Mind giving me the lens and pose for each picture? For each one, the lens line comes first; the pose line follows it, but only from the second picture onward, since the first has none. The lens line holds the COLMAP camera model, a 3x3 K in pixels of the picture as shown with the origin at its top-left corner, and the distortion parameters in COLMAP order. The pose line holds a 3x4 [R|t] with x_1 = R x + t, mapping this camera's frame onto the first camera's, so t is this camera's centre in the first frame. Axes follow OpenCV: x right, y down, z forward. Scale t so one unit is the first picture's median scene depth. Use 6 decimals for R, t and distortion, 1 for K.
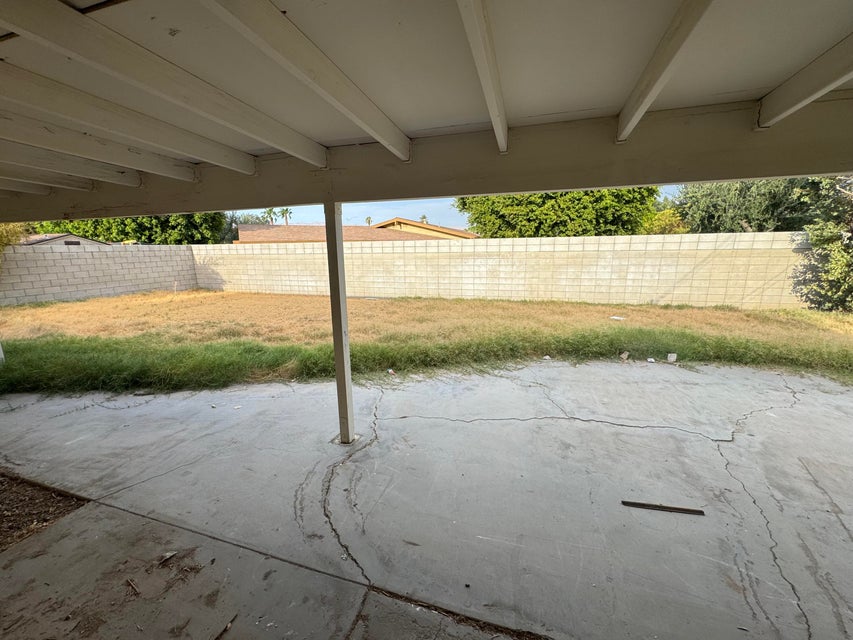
lens RADIAL K [[343.4, 0, 426.2], [0, 343.4, 319.6], [0, 0, 1]] dist [-0.001810, 0.000160]
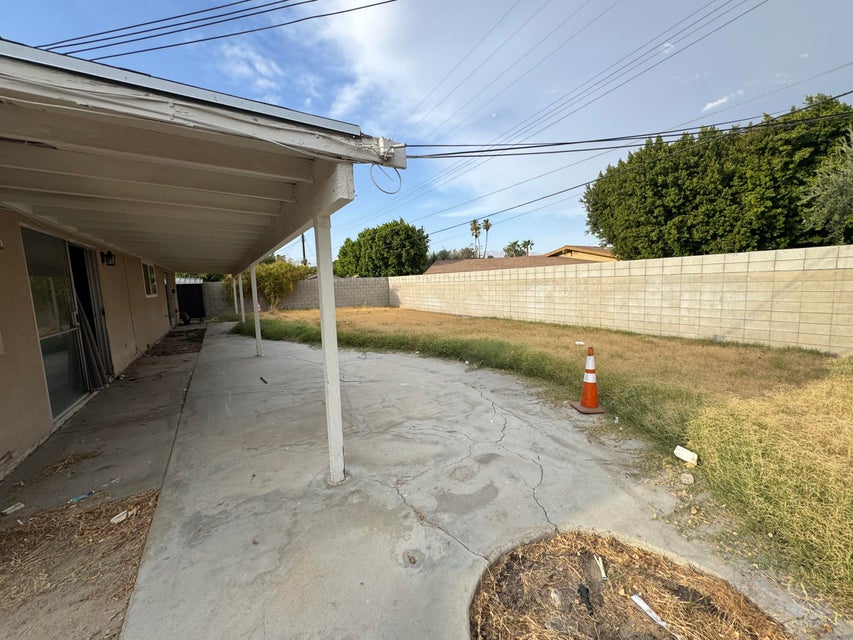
lens RADIAL K [[343.4, 0, 427.2], [0, 343.4, 320.4], [0, 0, 1]] dist [-0.001810, 0.000160]
pose [[0.749334, 0.063509, -0.659140, 0.617430], [-0.113998, 0.992901, -0.033929, 0.010840], [0.652306, 0.100565, 0.751255, -0.031042]]
